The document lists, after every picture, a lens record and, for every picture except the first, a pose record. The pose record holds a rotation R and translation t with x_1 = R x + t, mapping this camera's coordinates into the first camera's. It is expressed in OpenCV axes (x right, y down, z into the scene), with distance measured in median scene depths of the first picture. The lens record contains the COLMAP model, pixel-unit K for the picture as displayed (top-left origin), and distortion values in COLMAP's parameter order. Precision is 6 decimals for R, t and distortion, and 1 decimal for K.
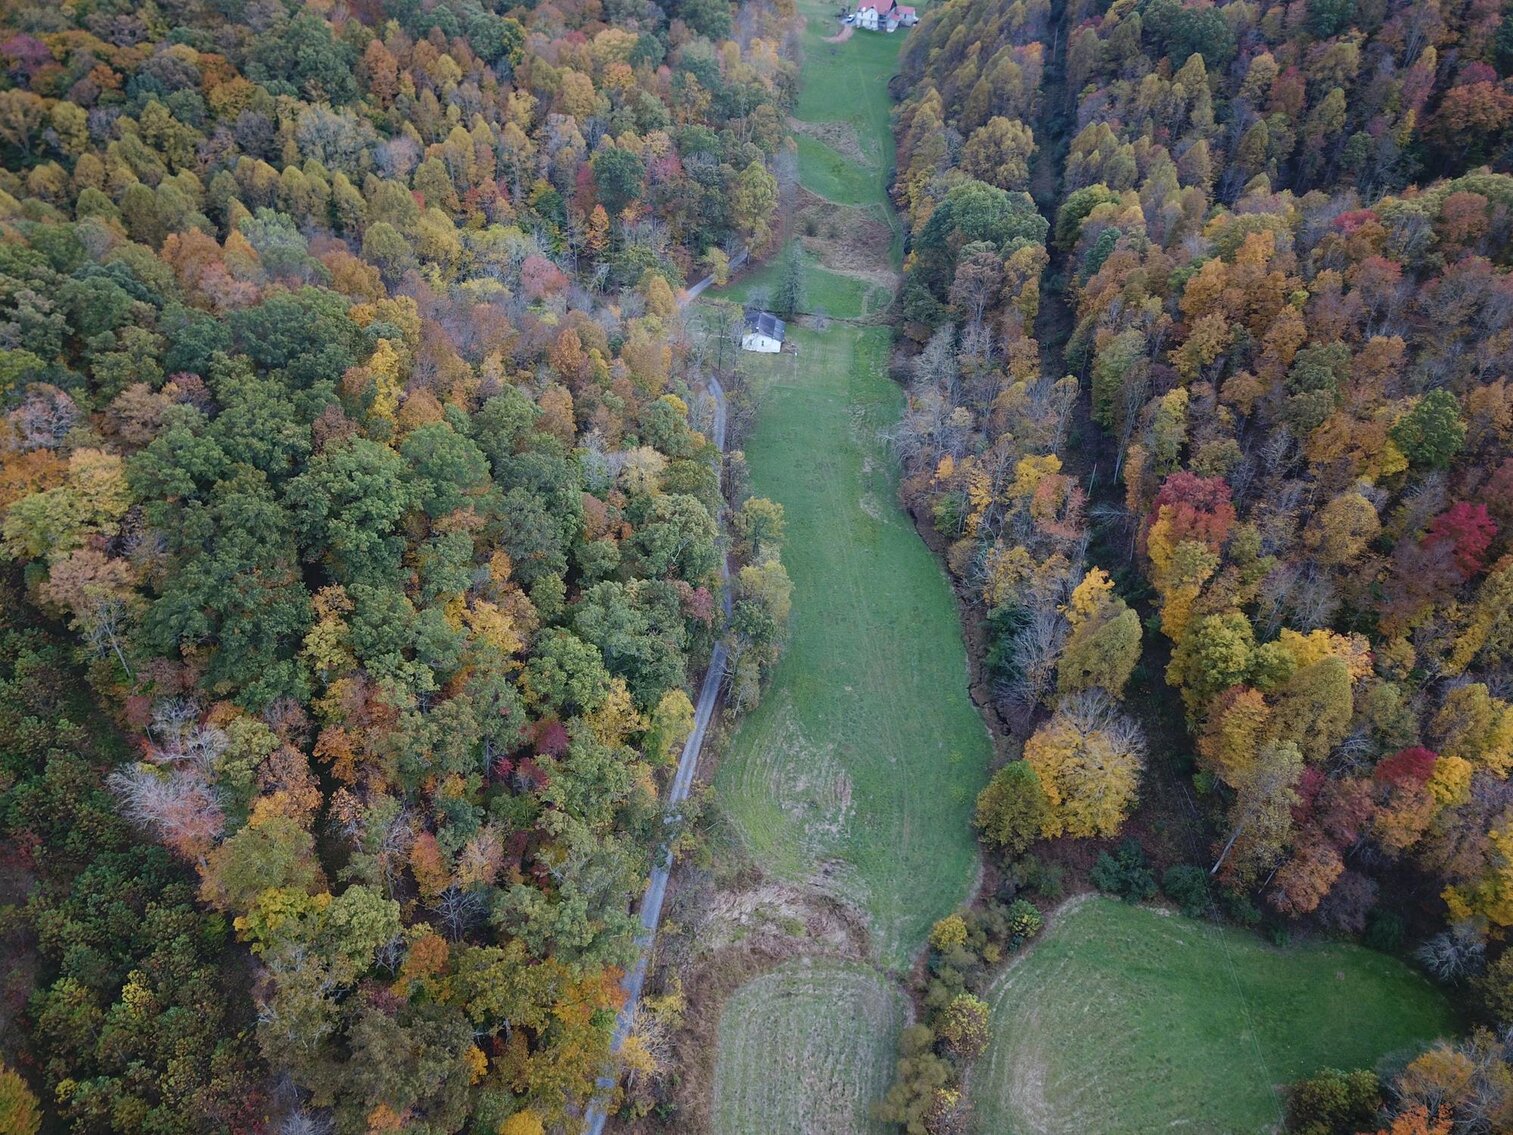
lens RADIAL K [[1152.3, 0, 763.5], [0, 1152.3, 571.0], [0, 0, 1]] dist [0.021669, -0.012908]
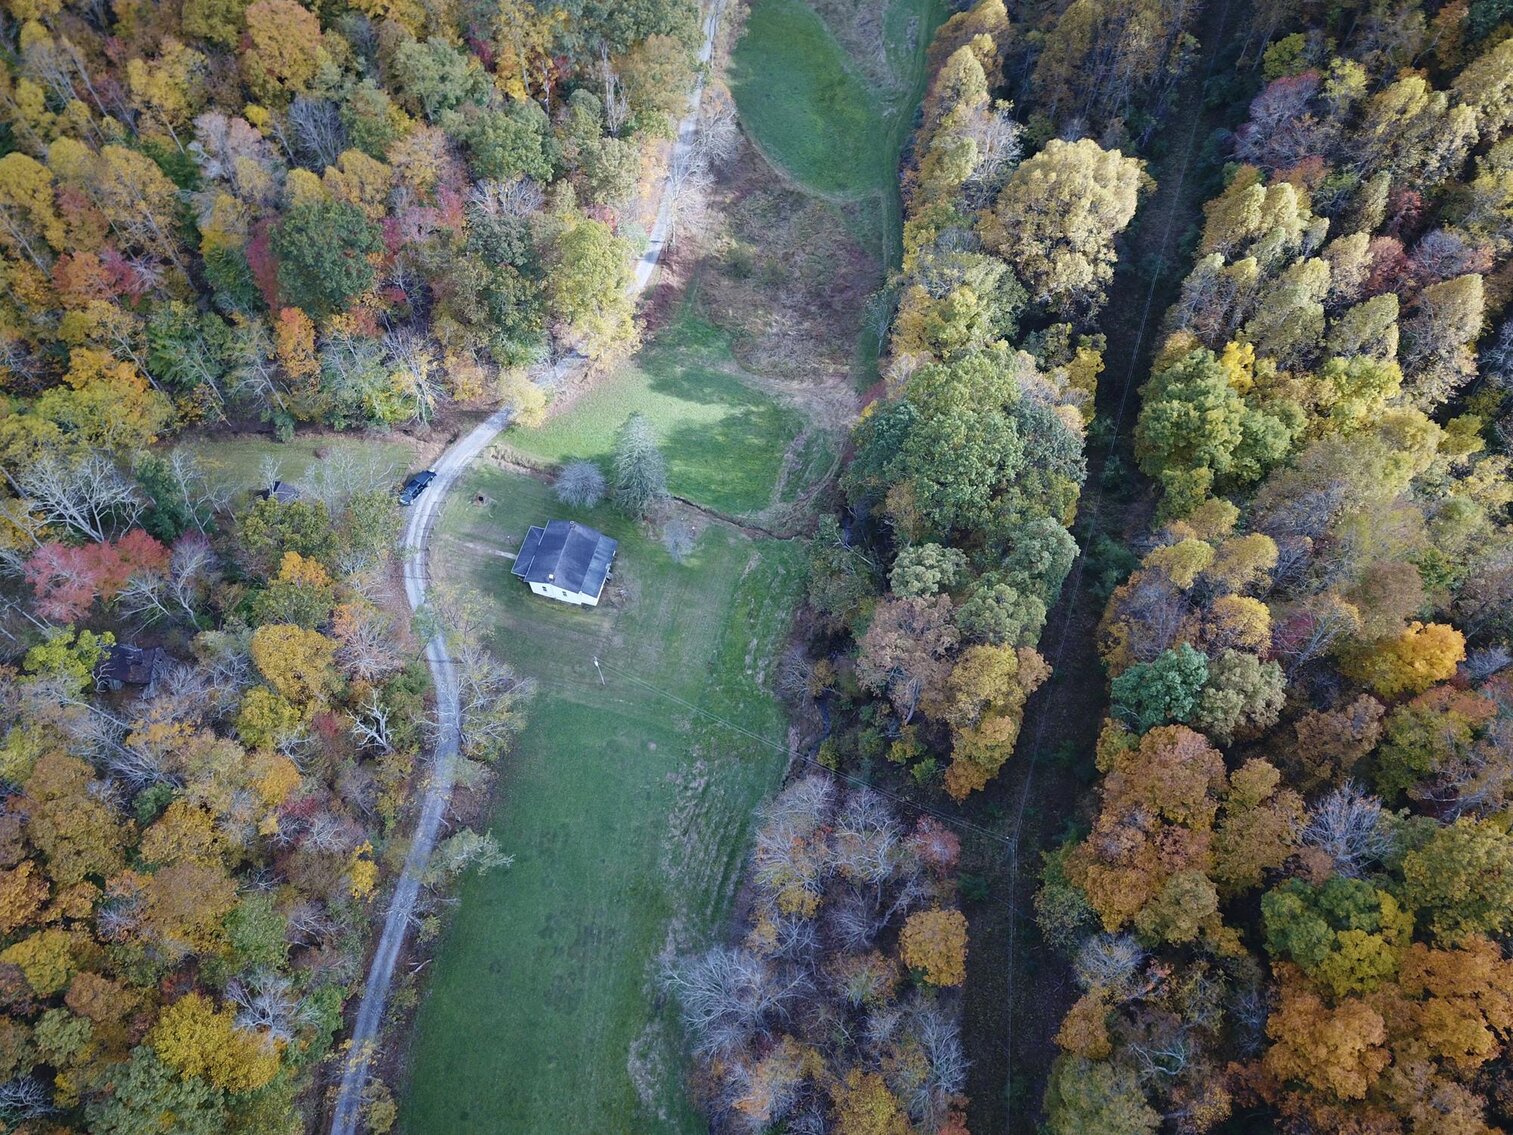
lens RADIAL K [[1155.9, 0, 753.4], [0, 1155.9, 577.0], [0, 0, 1]] dist [0.014372, -0.007063]
pose [[0.988064, 0.120179, -0.096363, 0.141028], [-0.082882, 0.942058, 0.325048, -0.386070], [0.129844, -0.313182, 0.940775, 0.461466]]
